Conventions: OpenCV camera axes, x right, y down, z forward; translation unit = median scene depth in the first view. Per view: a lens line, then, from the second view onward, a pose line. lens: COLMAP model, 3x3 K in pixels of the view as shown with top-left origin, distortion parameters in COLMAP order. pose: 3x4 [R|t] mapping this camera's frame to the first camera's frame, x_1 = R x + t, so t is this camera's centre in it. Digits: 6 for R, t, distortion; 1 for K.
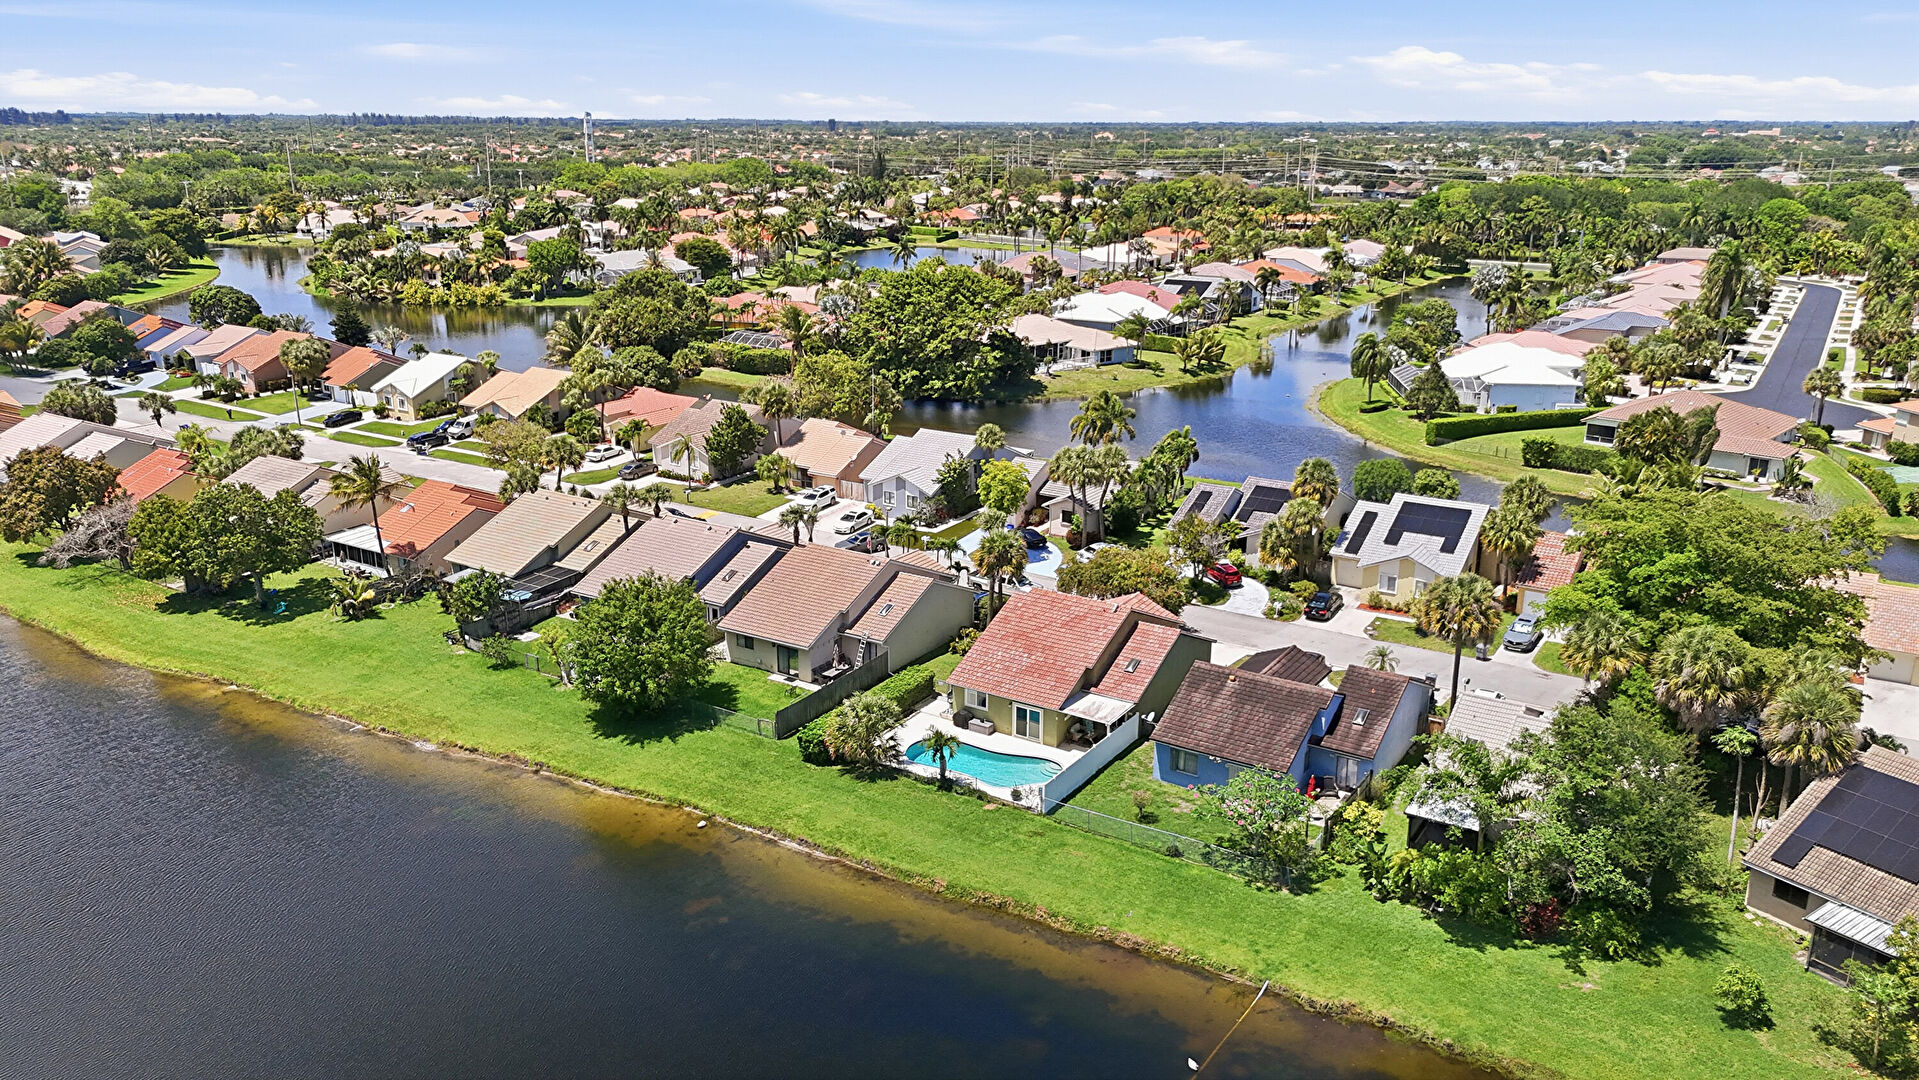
lens RADIAL K [[1382.3, 0, 959.5], [0, 1382.3, 540.0], [0, 0, 1]] dist [0.101913, -0.130637]
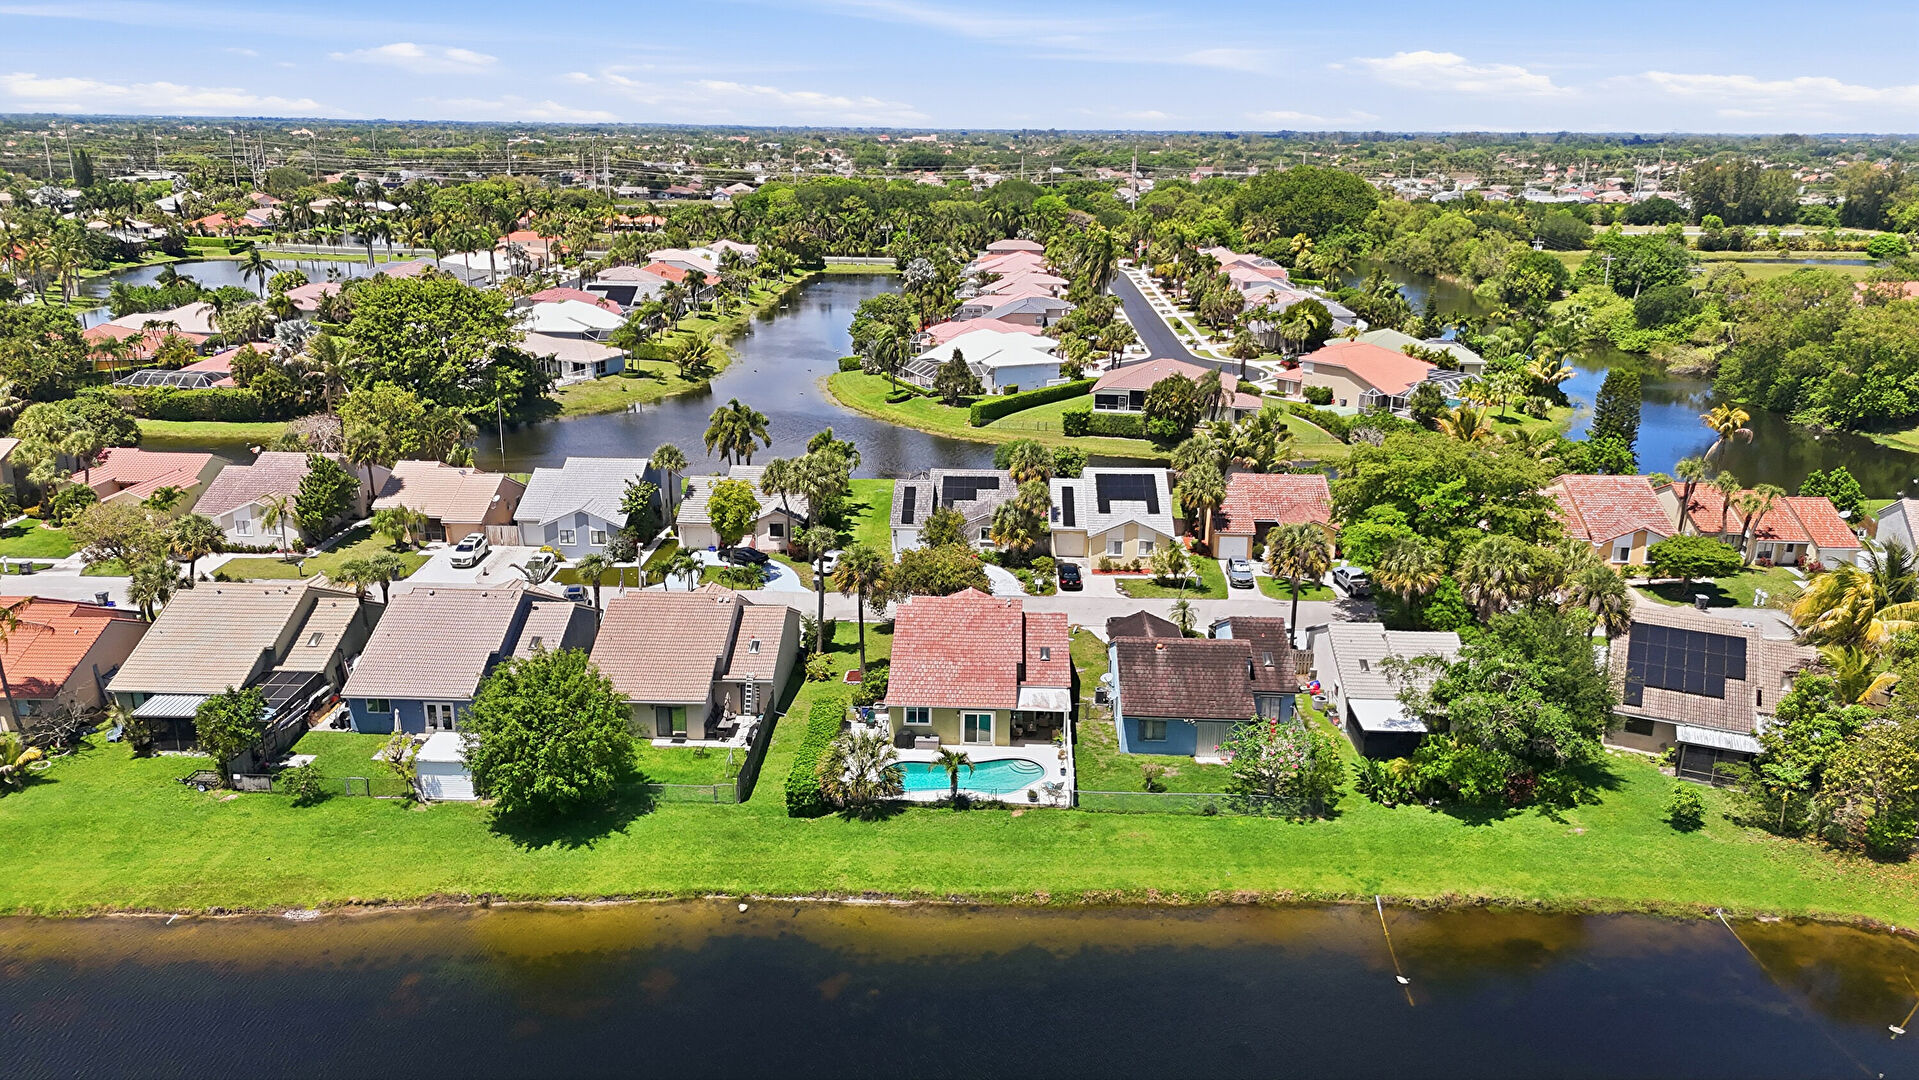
lens RADIAL K [[1382.3, 0, 959.5], [0, 1382.3, 540.0], [0, 0, 1]] dist [0.101913, -0.130637]
pose [[0.865030, -0.137857, 0.482409, -0.254144], [0.138065, 0.989795, 0.035280, -0.023818], [-0.482349, 0.036086, 0.875235, 0.074018]]
